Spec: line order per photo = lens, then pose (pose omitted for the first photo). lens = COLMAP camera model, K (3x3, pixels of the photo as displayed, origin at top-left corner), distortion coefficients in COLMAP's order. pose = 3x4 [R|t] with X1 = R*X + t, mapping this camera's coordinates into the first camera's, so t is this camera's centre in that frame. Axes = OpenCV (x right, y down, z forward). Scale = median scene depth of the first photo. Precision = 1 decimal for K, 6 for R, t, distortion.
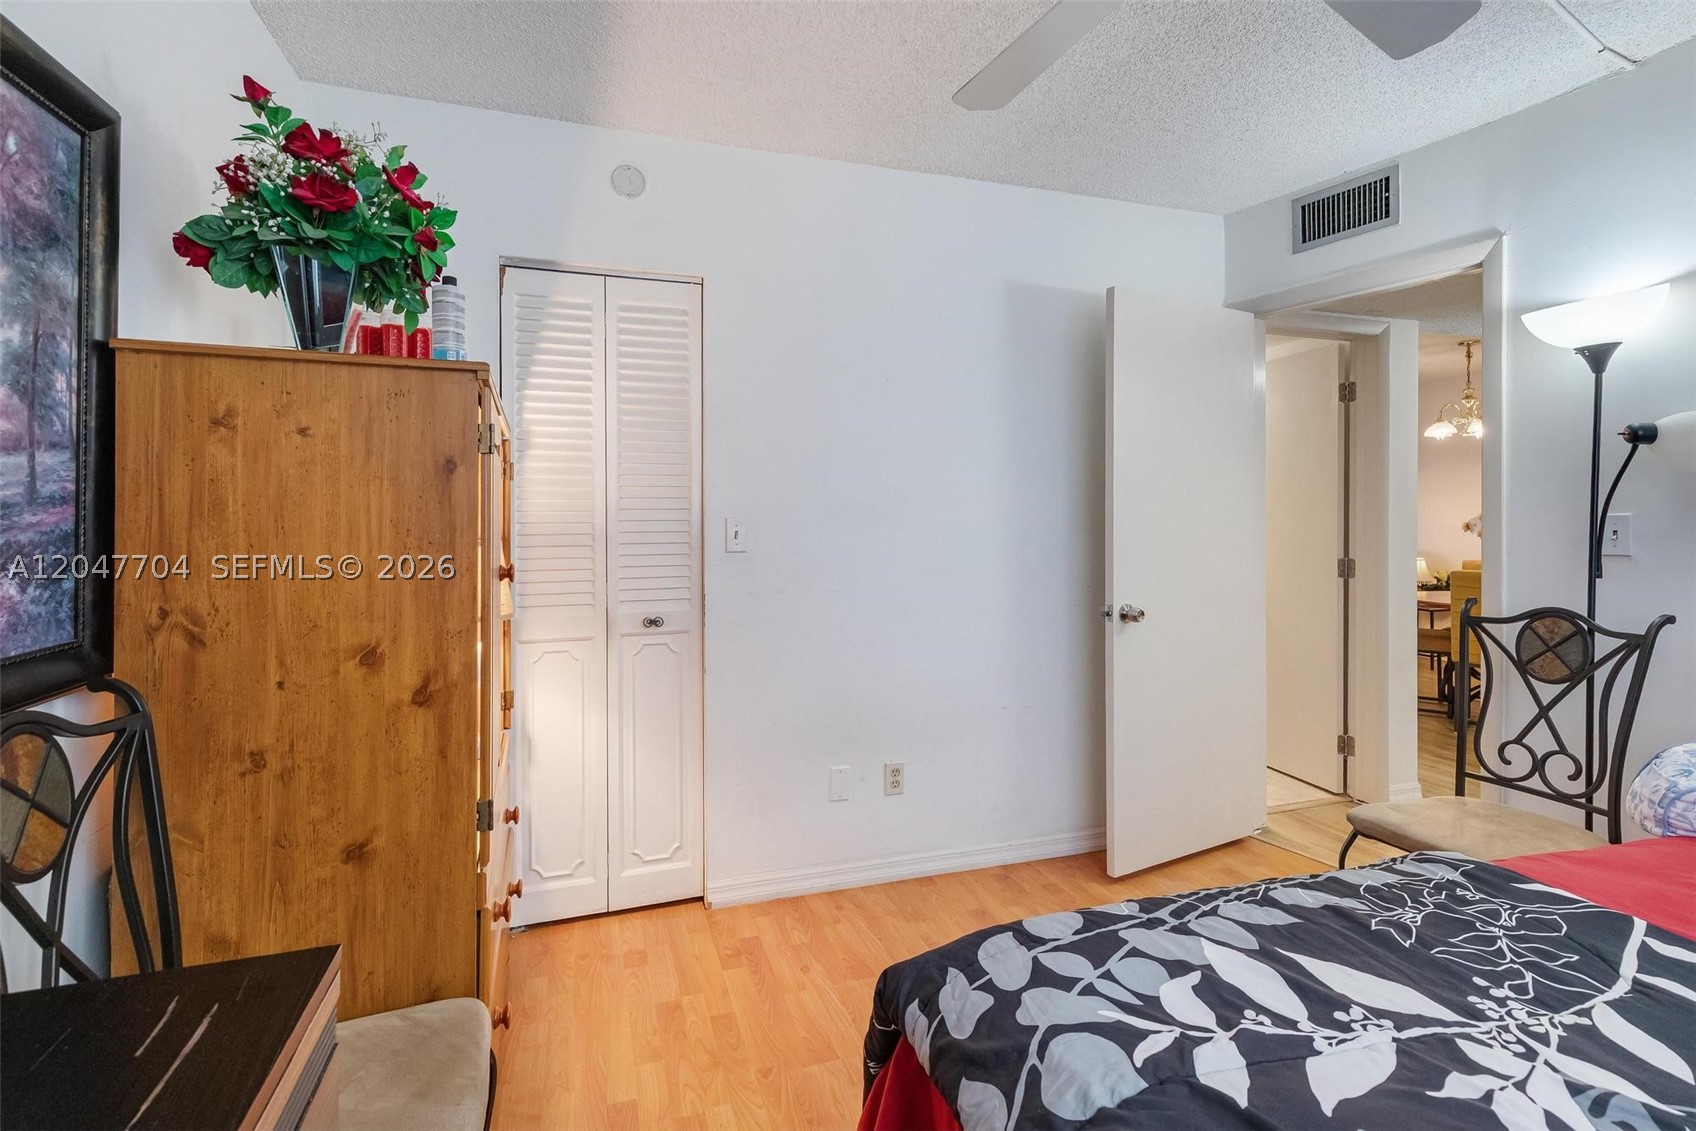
lens RADIAL K [[778.7, 0, 848.5], [0, 778.7, 523.4], [0, 0, 1]] dist [0.000578, -0.000029]
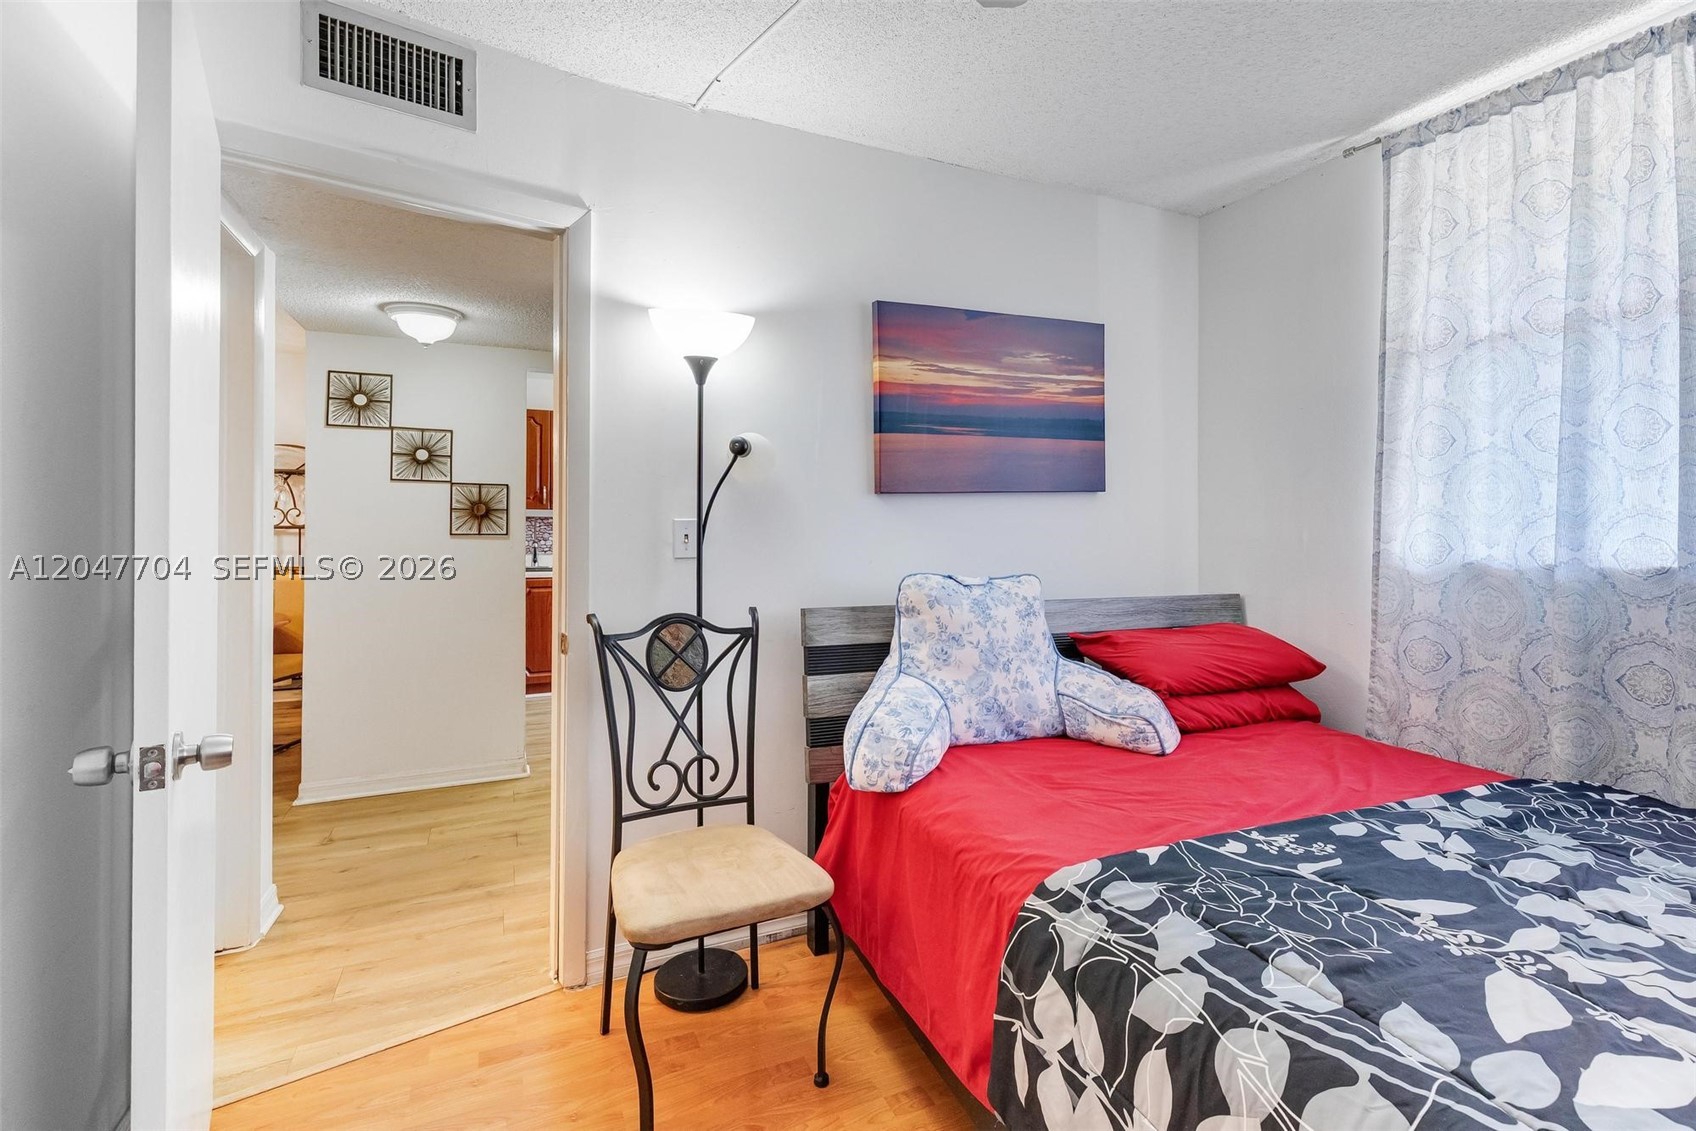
lens RADIAL K [[788.7, 0, 844.5], [0, 788.7, 528.3], [0, 0, 1]] dist [0.002942, -0.000161]
pose [[-0.088989, 0.001925, 0.996031, -0.105704], [0.006613, 0.999977, -0.001342, 0.003304], [-0.996011, 0.006467, -0.088999, 0.882469]]
